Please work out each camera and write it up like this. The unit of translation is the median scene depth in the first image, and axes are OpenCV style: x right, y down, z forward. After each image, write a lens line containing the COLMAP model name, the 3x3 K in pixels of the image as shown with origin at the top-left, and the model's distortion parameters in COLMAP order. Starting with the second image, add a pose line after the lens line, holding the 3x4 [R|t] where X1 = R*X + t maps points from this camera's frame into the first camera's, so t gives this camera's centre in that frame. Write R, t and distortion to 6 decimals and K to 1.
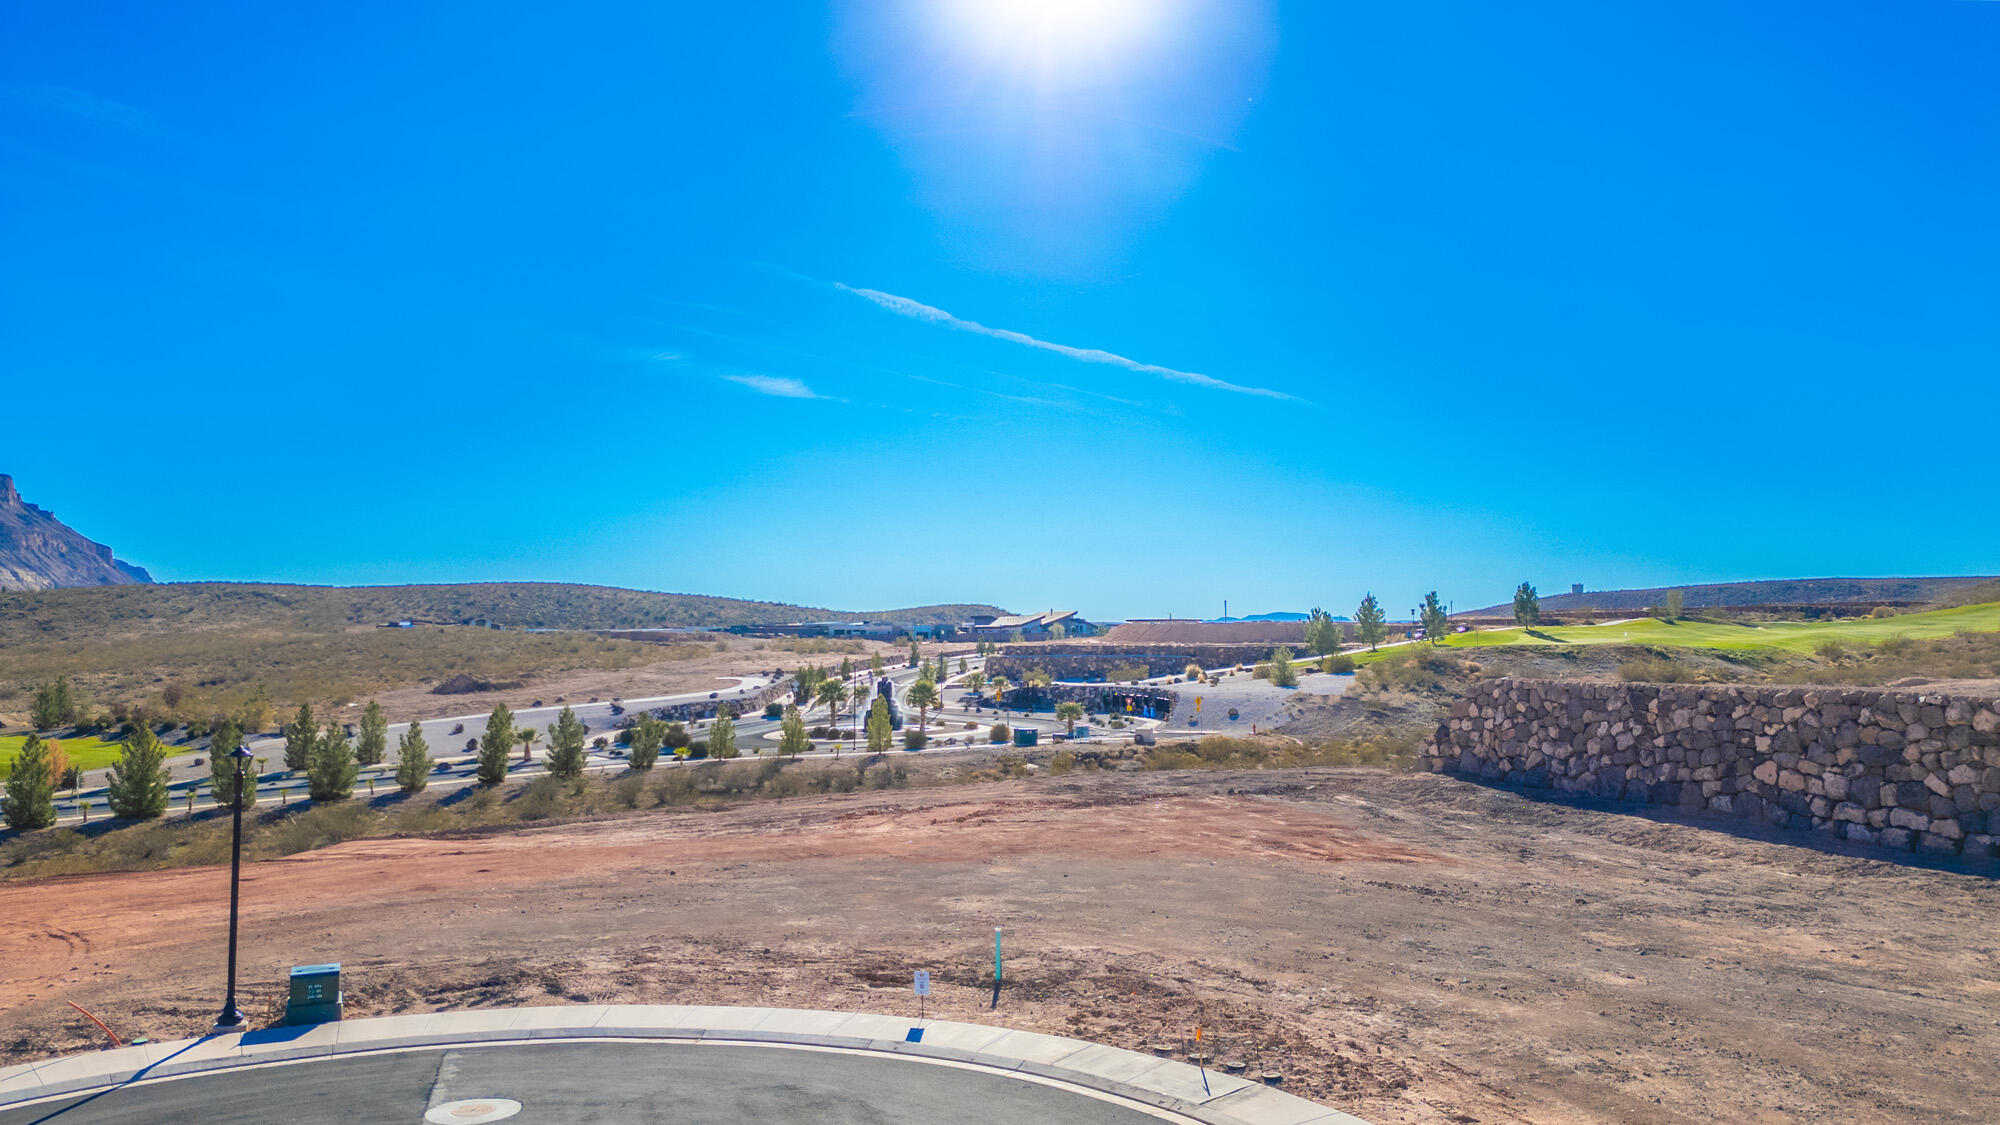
lens RADIAL K [[1398.3, 0, 981.4], [0, 1398.3, 556.1], [0, 0, 1]] dist [0.094382, -0.100784]
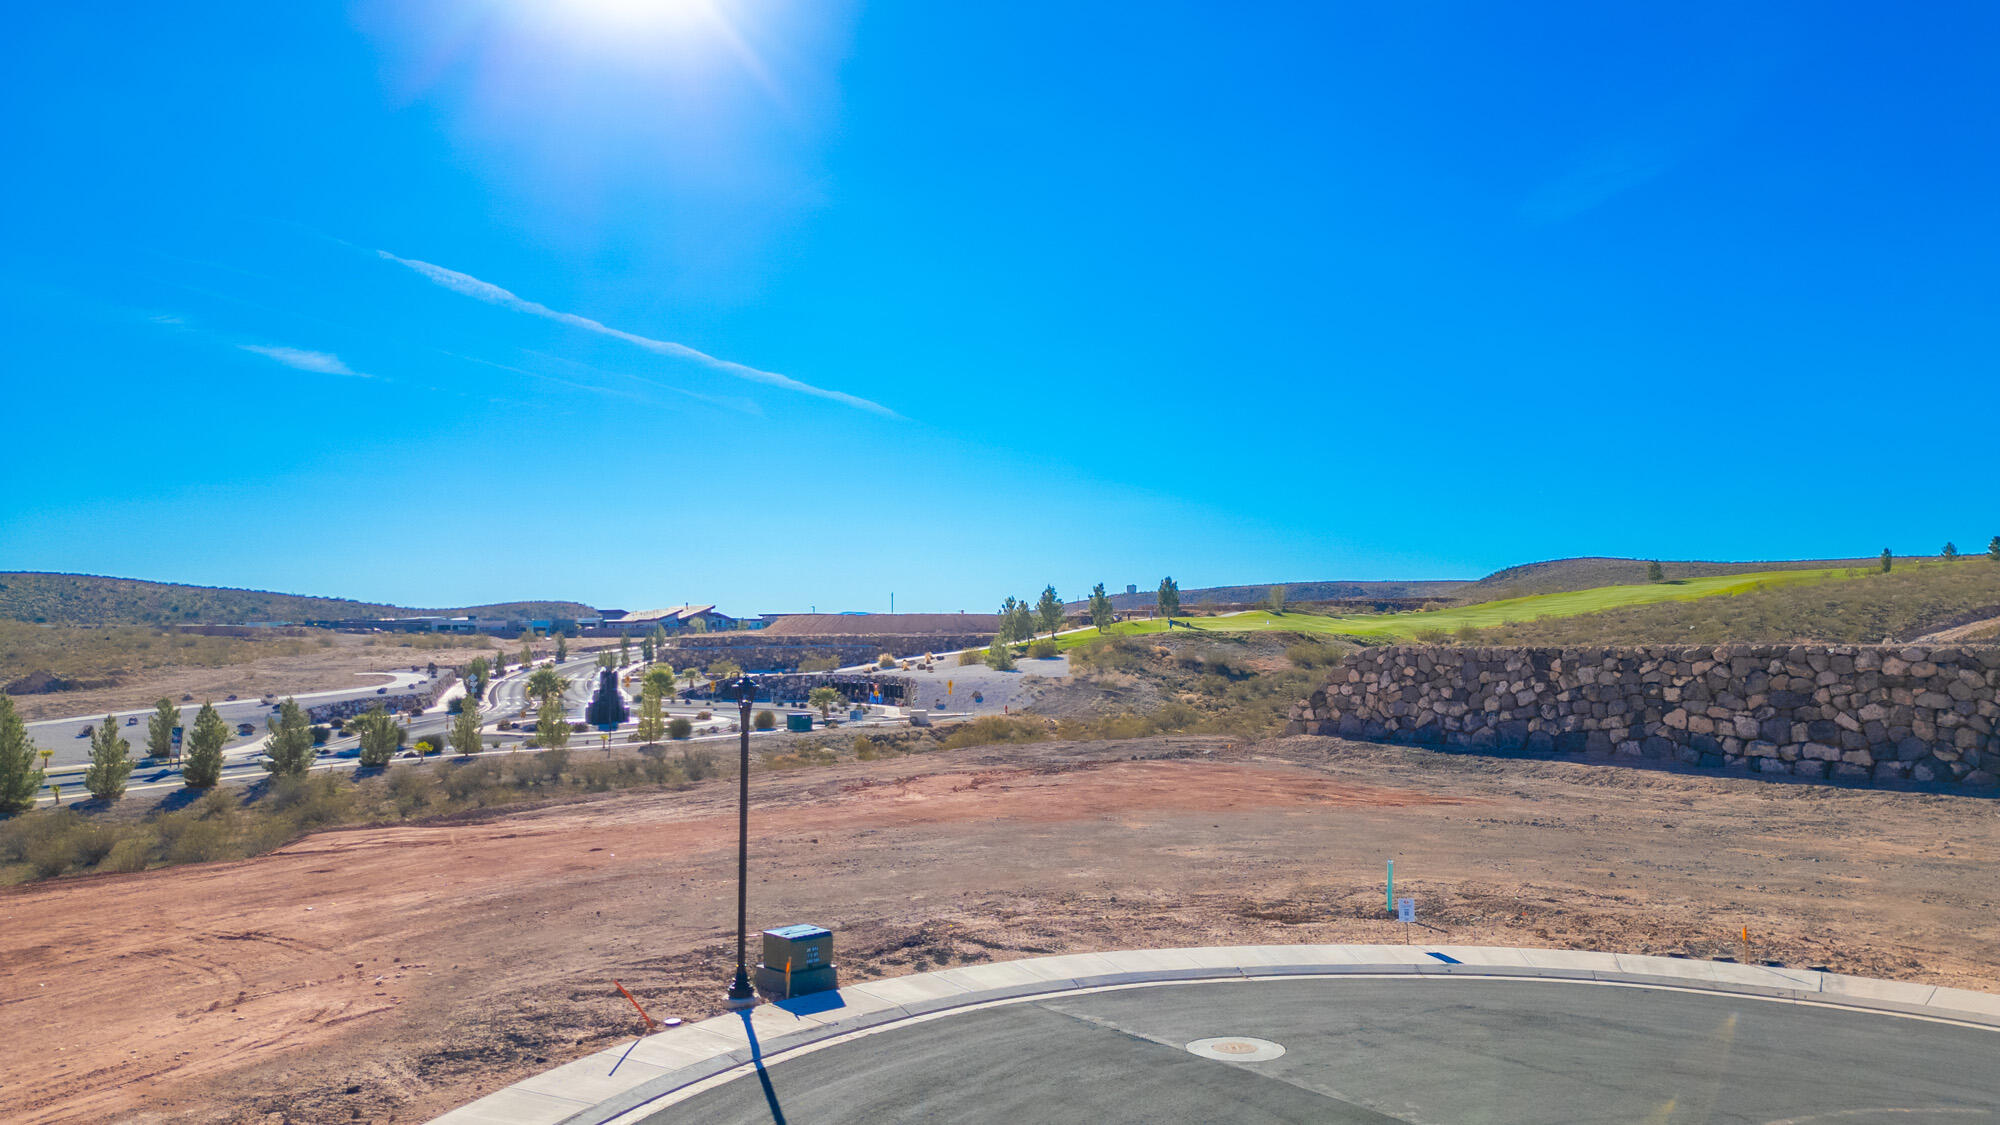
lens RADIAL K [[1398.3, 0, 974.6], [0, 1398.3, 562.1], [0, 0, 1]] dist [0.094382, -0.100784]
pose [[0.955001, 0.014003, 0.296272, -0.243939], [-0.015221, 0.999883, 0.001804, 0.023649], [-0.296211, -0.006232, 0.955102, 0.054751]]
